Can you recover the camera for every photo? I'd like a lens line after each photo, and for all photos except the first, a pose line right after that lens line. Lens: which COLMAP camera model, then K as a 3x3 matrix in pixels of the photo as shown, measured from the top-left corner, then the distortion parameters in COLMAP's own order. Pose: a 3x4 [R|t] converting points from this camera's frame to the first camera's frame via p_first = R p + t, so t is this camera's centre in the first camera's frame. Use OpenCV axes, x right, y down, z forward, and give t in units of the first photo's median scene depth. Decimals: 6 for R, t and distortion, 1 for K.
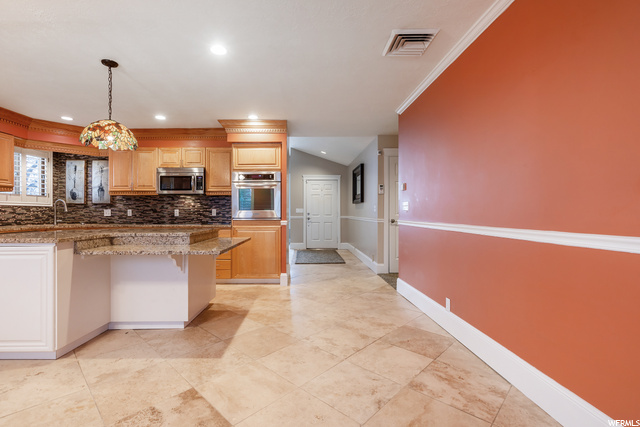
lens RADIAL K [[292.3, 0, 306.7], [0, 292.3, 221.3], [0, 0, 1]] dist [-0.012784, 0.005034]
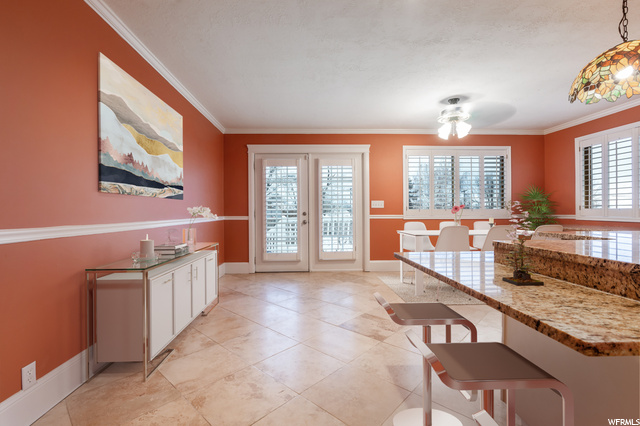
lens RADIAL K [[292.3, 0, 315.1], [0, 292.3, 212.6], [0, 0, 1]] dist [-0.012784, 0.005034]
pose [[-0.999636, 0.008996, -0.025443, -0.025714], [0.008164, 0.999435, 0.032611, -0.021178], [0.025722, 0.032392, -0.999144, 0.931039]]
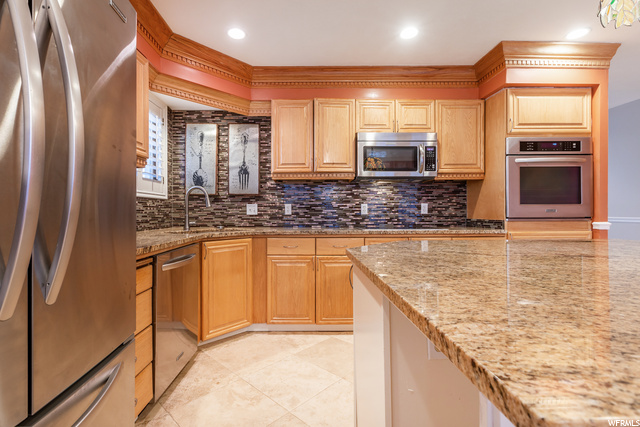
lens RADIAL K [[292.3, 0, 315.2], [0, 292.3, 215.4], [0, 0, 1]] dist [-0.012784, 0.005034]
pose [[0.999880, -0.003434, 0.015095, -0.642737], [0.003648, 0.999893, -0.014186, -0.008645], [-0.015044, 0.014239, 0.999785, 0.438600]]
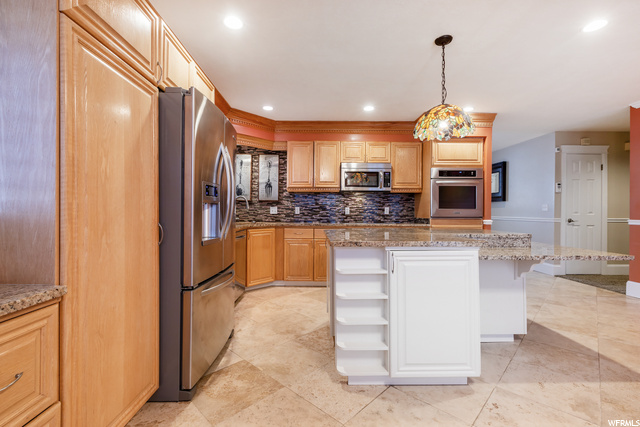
lens RADIAL K [[292.3, 0, 325.8], [0, 292.3, 211.8], [0, 0, 1]] dist [-0.012784, 0.005034]
pose [[0.999815, 0.004935, 0.018604, -0.613013], [-0.004451, 0.999652, -0.026005, -0.001385], [-0.018726, 0.025918, 0.999489, 0.071999]]
